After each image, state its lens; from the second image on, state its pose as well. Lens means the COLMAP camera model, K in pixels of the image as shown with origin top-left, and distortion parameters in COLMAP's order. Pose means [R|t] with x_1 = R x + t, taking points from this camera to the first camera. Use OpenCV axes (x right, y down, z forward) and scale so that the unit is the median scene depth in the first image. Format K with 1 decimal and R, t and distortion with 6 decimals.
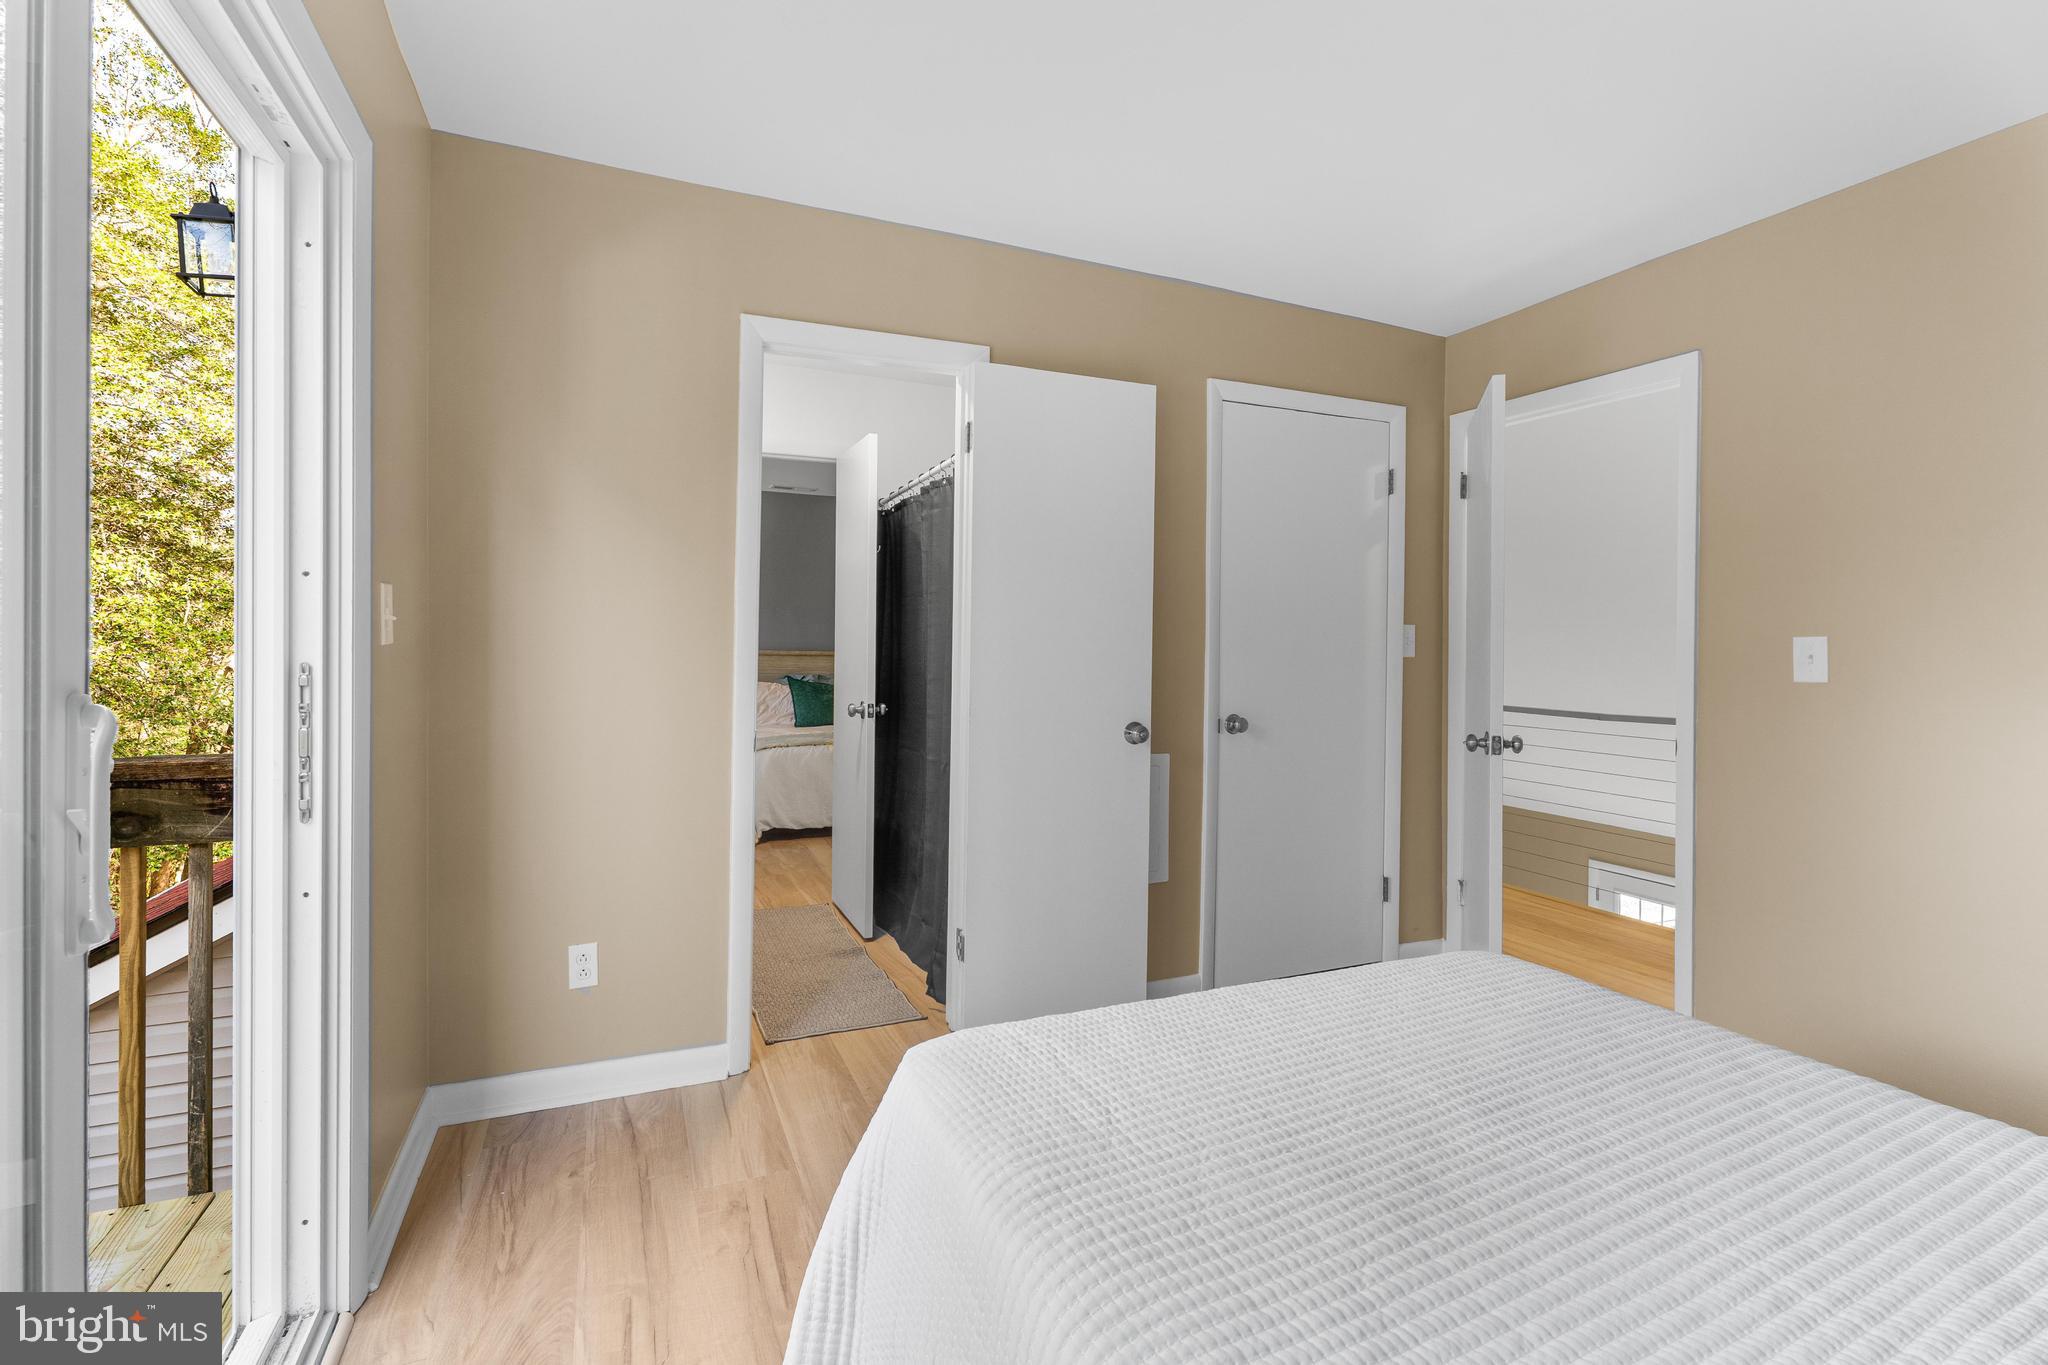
lens RADIAL K [[969.3, 0, 992.6], [0, 969.3, 639.0], [0, 0, 1]] dist [0.000876, 0.000739]
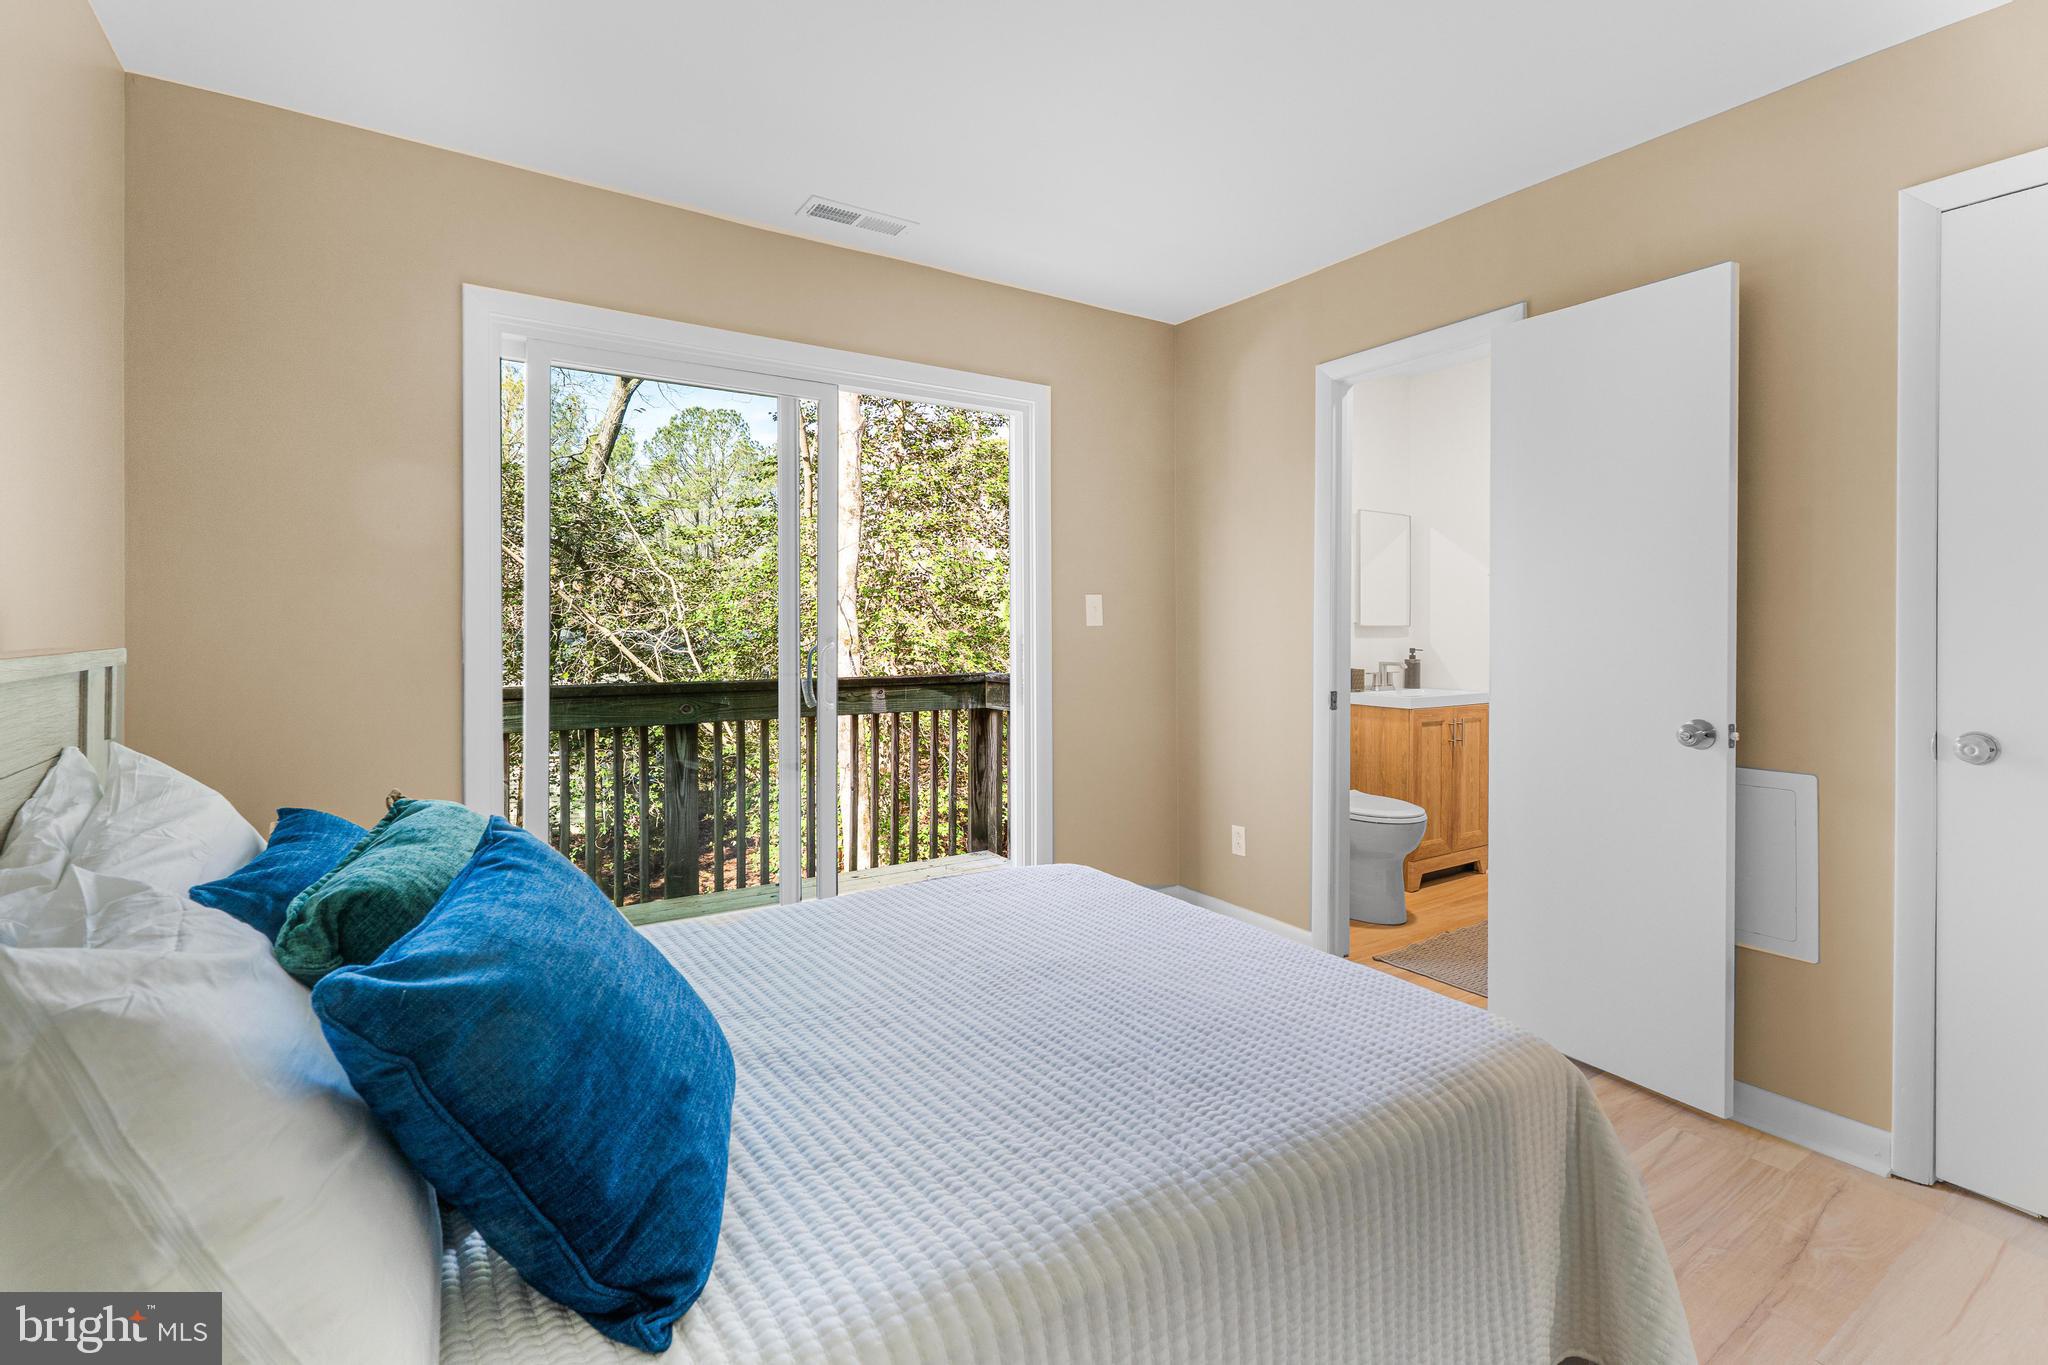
lens RADIAL K [[969.3, 0, 992.6], [0, 969.3, 639.0], [0, 0, 1]] dist [0.000876, 0.000739]
pose [[0.122273, 0.001361, -0.992496, 0.828402], [-0.001271, 0.999998, 0.001215, 0.021723], [0.992496, 0.001112, 0.122274, 0.363127]]
